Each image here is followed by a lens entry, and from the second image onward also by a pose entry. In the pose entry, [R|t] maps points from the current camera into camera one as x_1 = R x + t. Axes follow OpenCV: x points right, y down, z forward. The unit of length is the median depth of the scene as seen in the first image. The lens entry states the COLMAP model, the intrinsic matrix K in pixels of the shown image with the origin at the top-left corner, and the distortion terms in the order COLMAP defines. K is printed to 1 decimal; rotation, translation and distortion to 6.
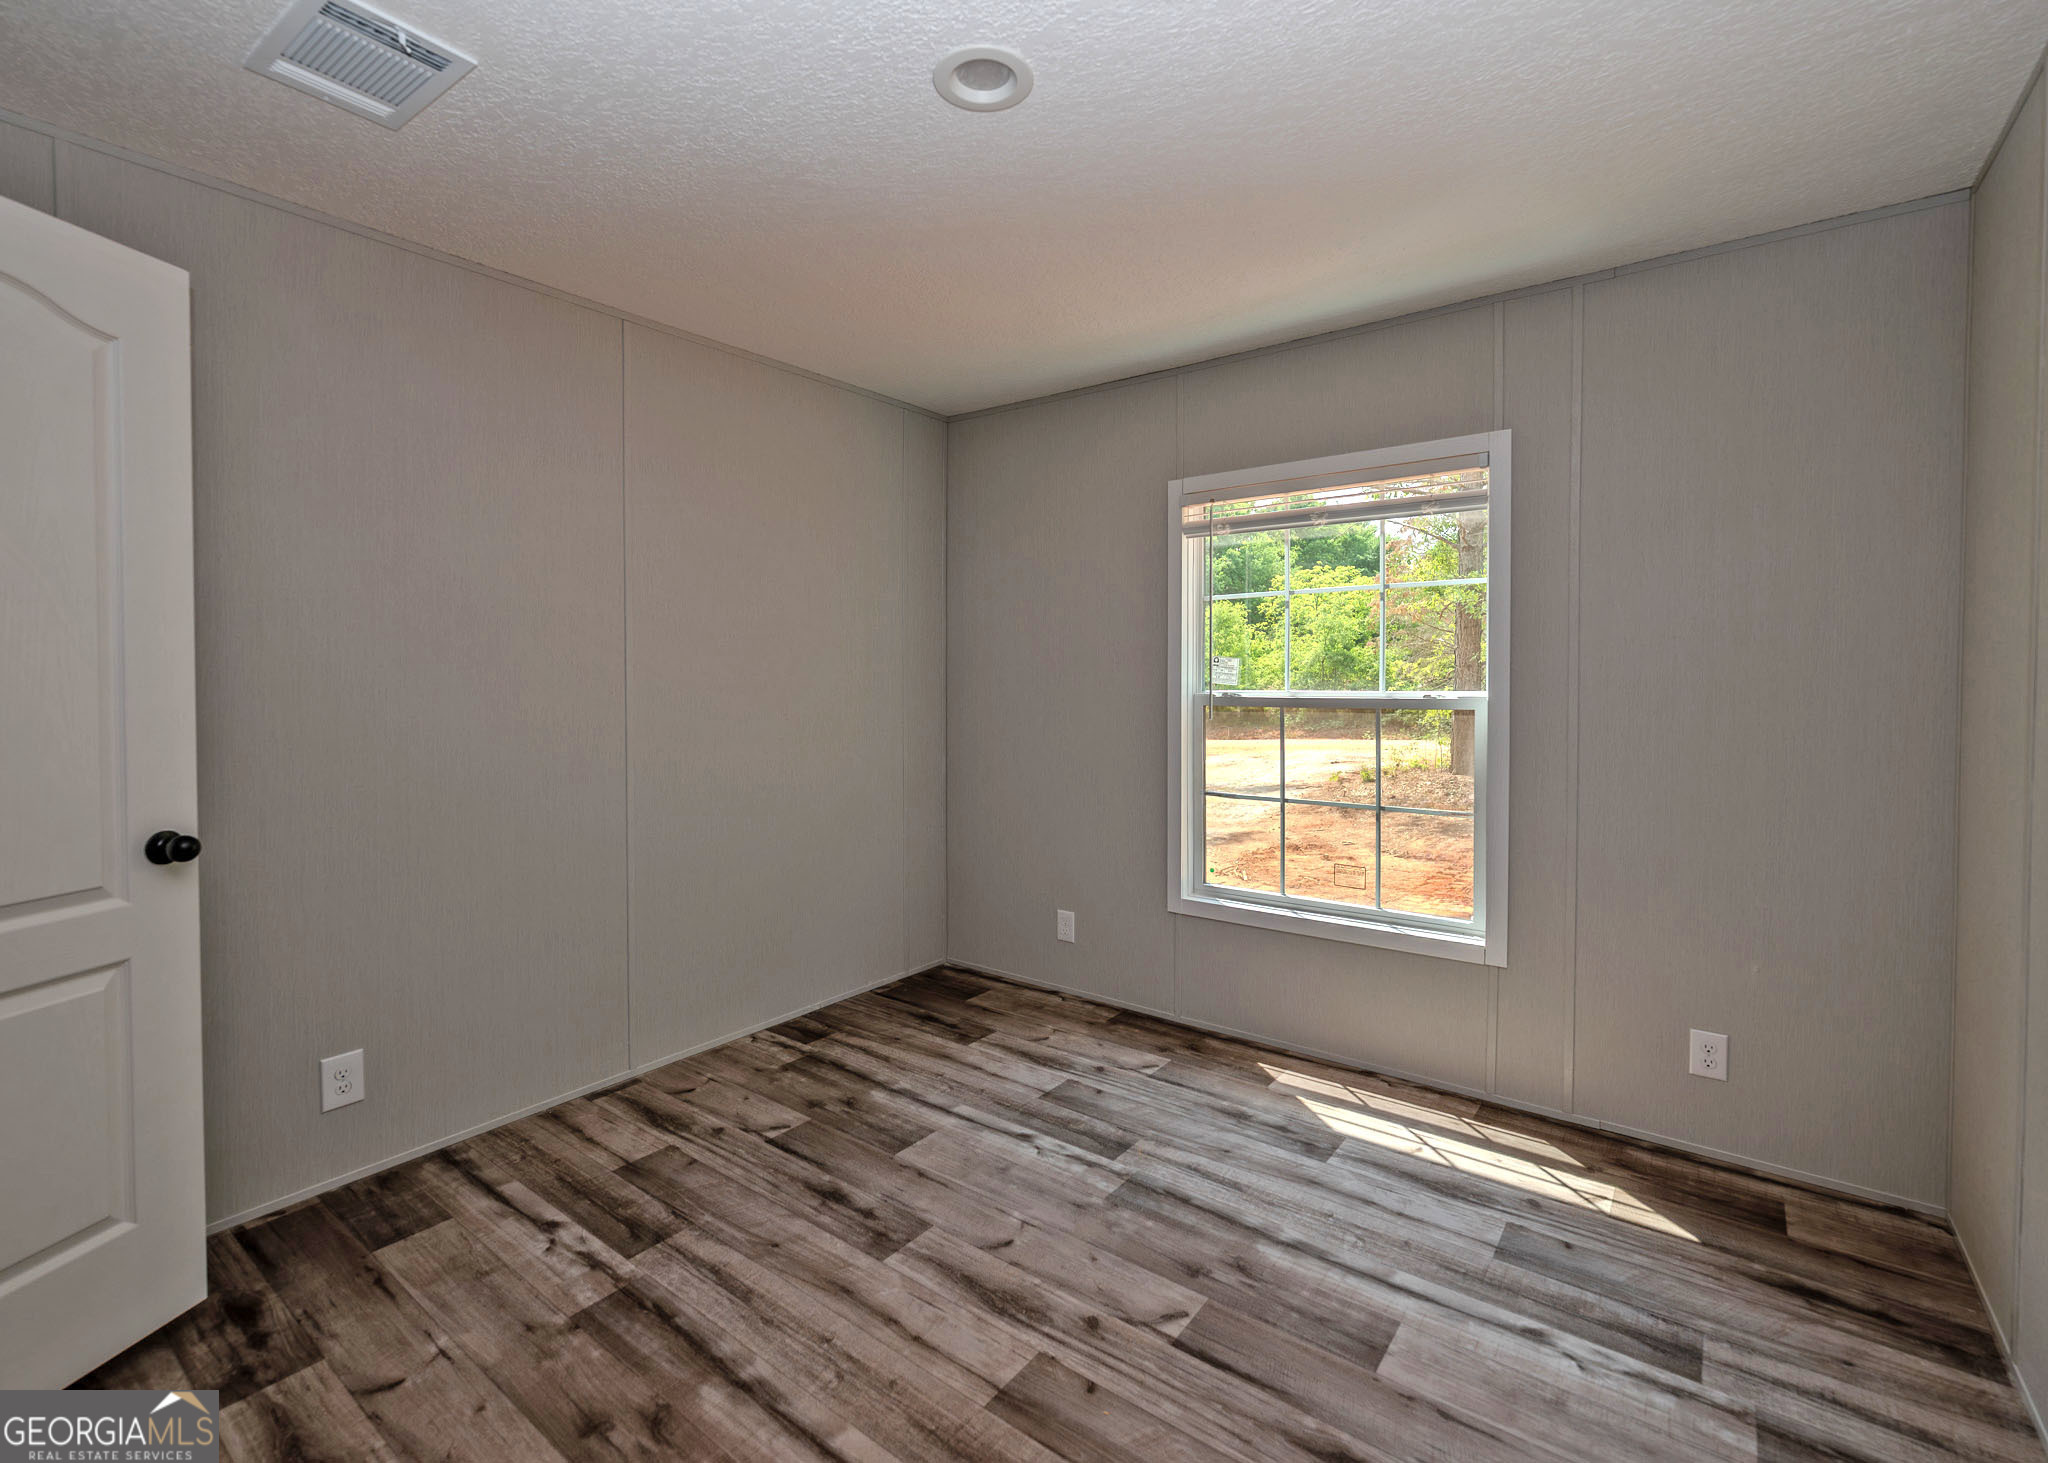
lens RADIAL K [[919.0, 0, 1071.2], [0, 919.0, 777.7], [0, 0, 1]] dist [-0.003637, 0.000380]
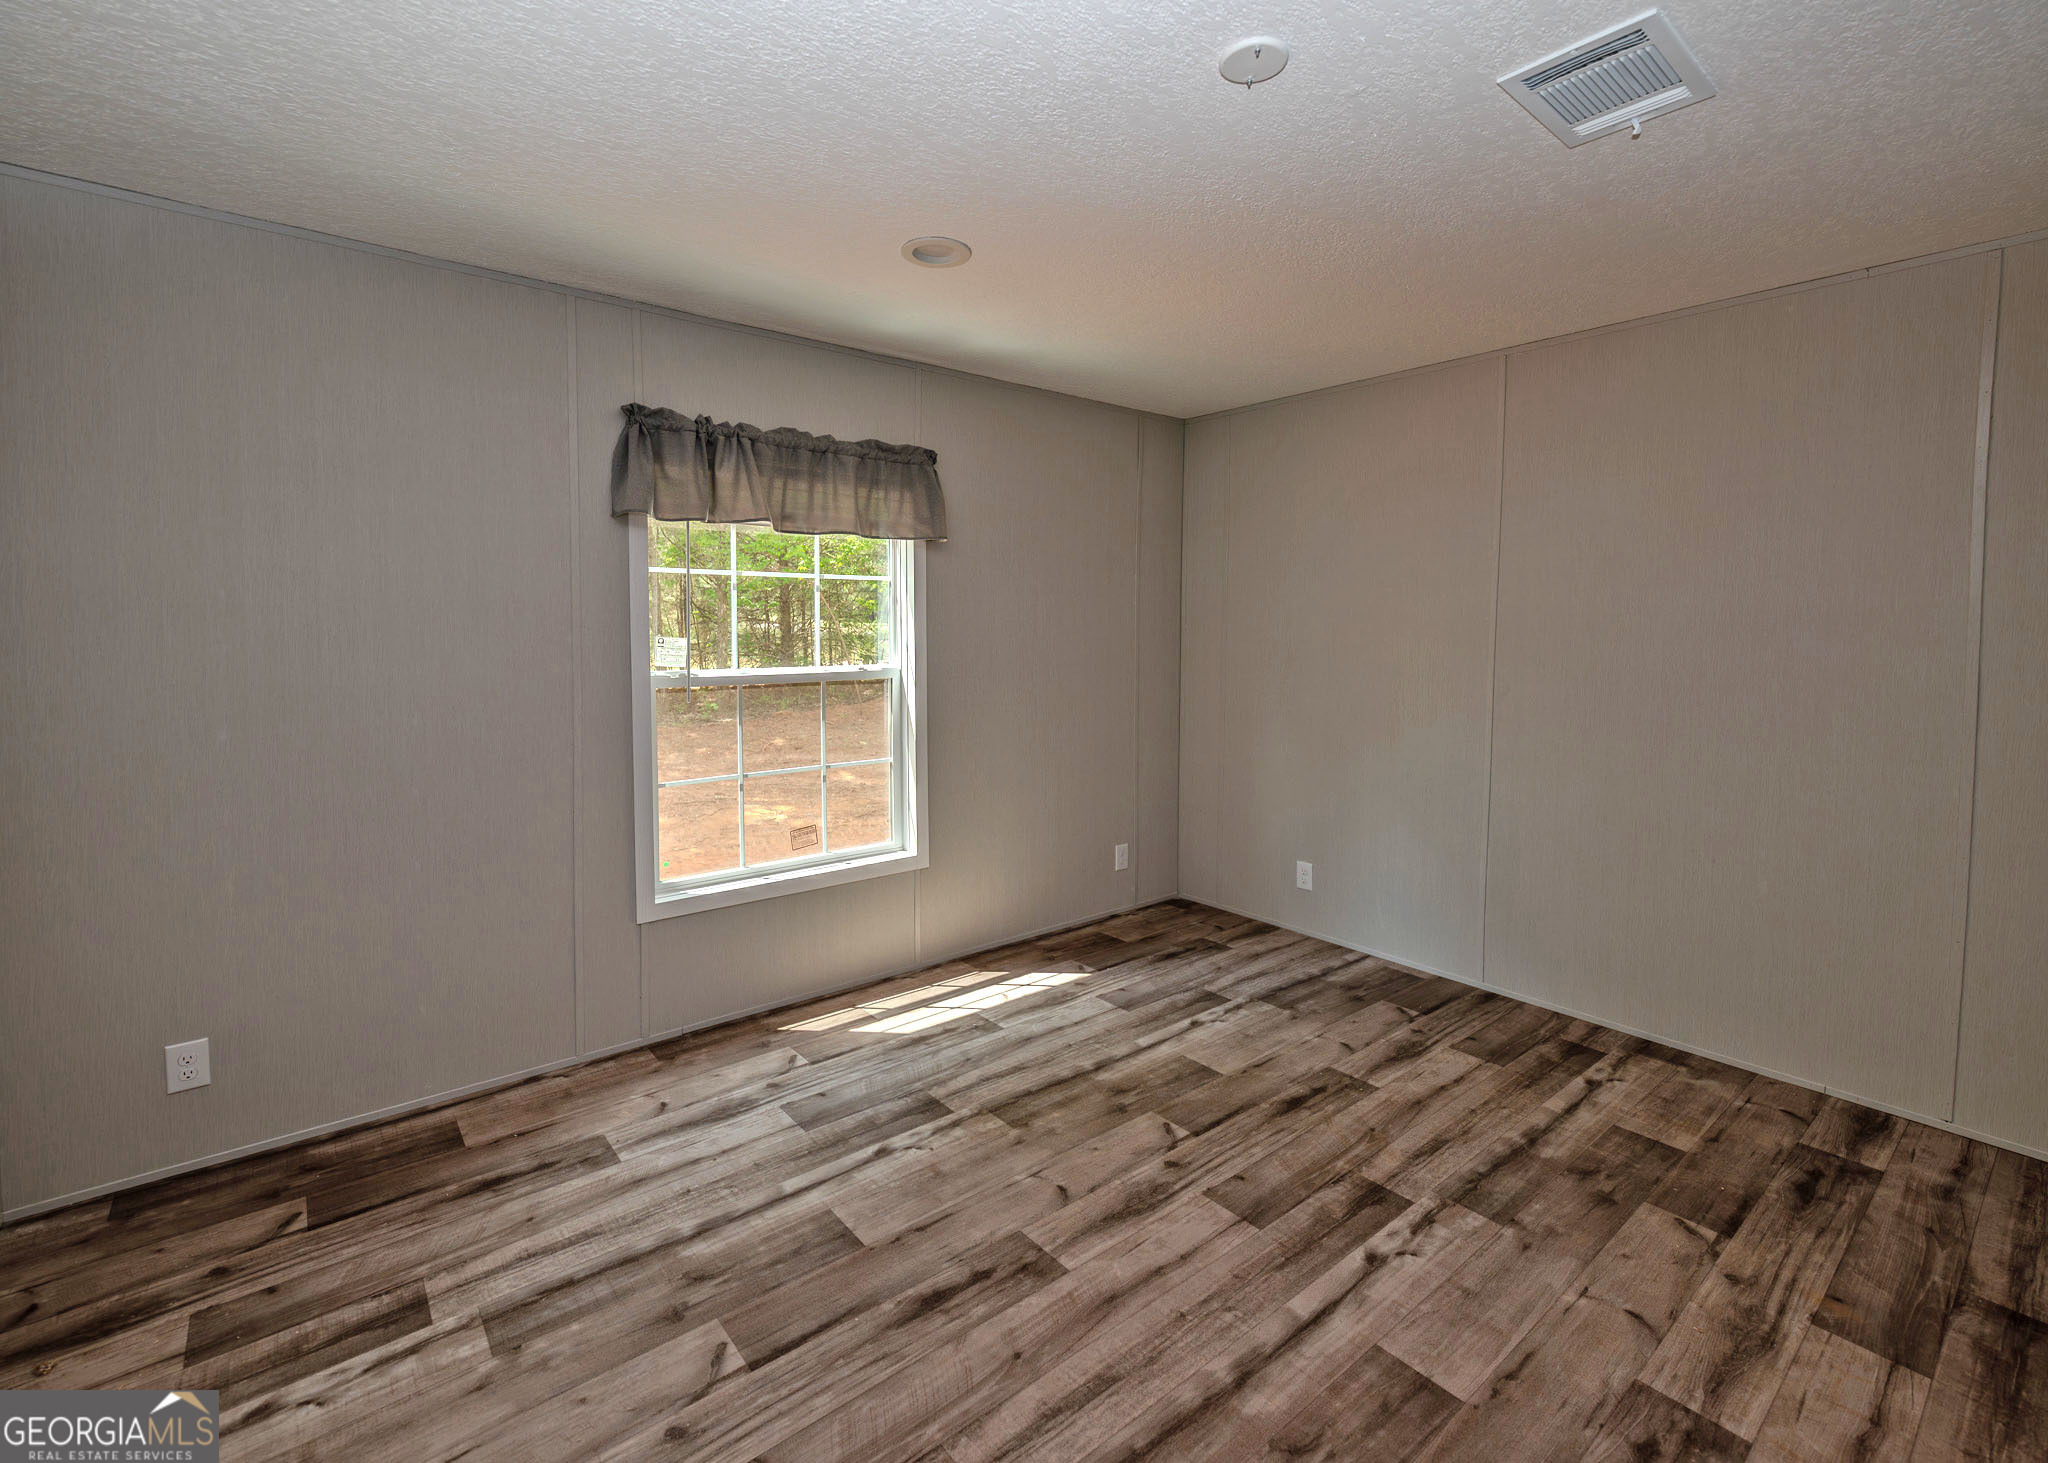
lens RADIAL K [[919.0, 0, 1009.4], [0, 919.0, 741.7], [0, 0, 1]] dist [-0.003637, 0.000380]
pose [[0.258428, -0.122429, 0.958241, -0.704358], [0.118417, 0.988471, 0.094355, -0.063955], [-0.958745, 0.089088, 0.269947, 0.512678]]
